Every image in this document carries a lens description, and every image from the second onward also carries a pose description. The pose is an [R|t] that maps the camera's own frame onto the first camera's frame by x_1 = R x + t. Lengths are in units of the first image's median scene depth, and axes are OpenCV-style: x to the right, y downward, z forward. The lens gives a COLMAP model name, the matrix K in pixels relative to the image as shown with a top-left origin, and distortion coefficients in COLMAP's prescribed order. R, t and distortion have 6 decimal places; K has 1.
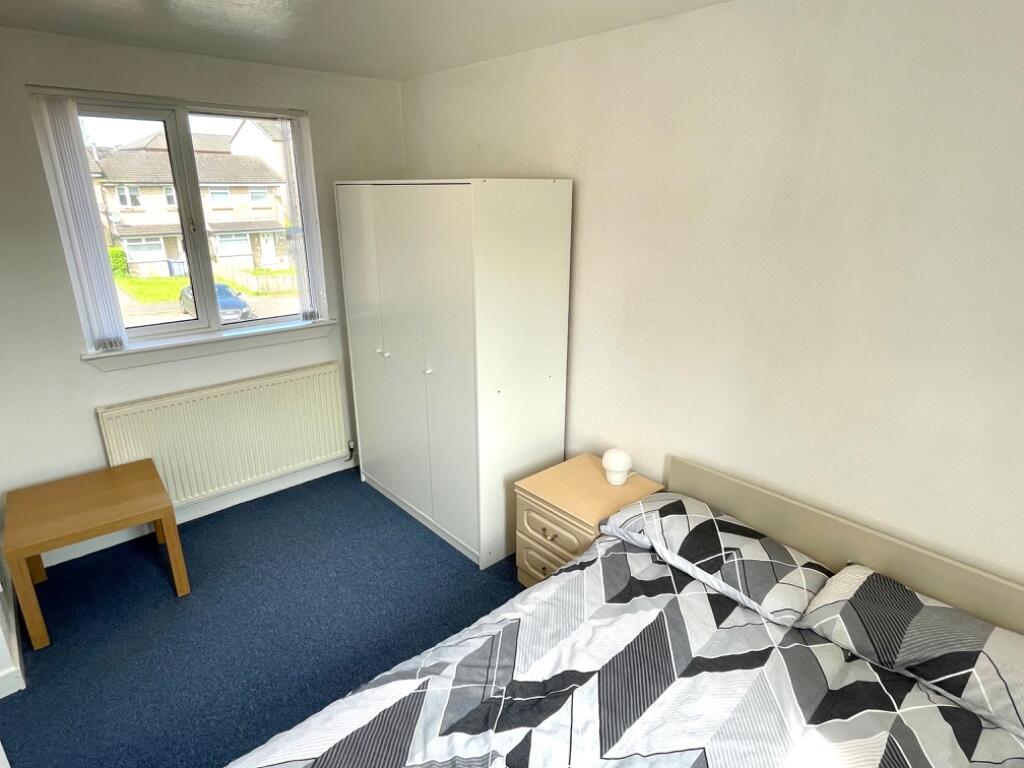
lens RADIAL K [[573.1, 0, 507.1], [0, 573.1, 381.5], [0, 0, 1]] dist [-0.002569, -0.001085]
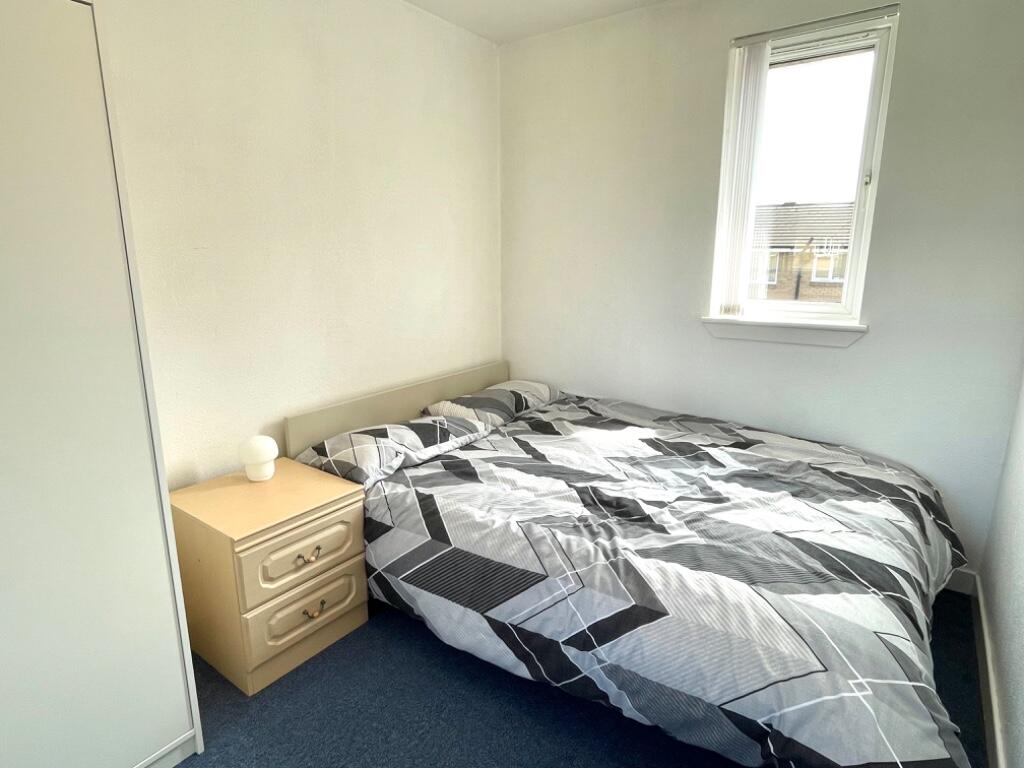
lens RADIAL K [[573.1, 0, 507.1], [0, 573.1, 381.5], [0, 0, 1]] dist [-0.002569, -0.001085]
pose [[-0.219555, -0.221360, 0.950155, -0.808727], [0.302264, 0.910562, 0.281981, -0.087733], [-0.927595, 0.349108, -0.133010, 0.995827]]
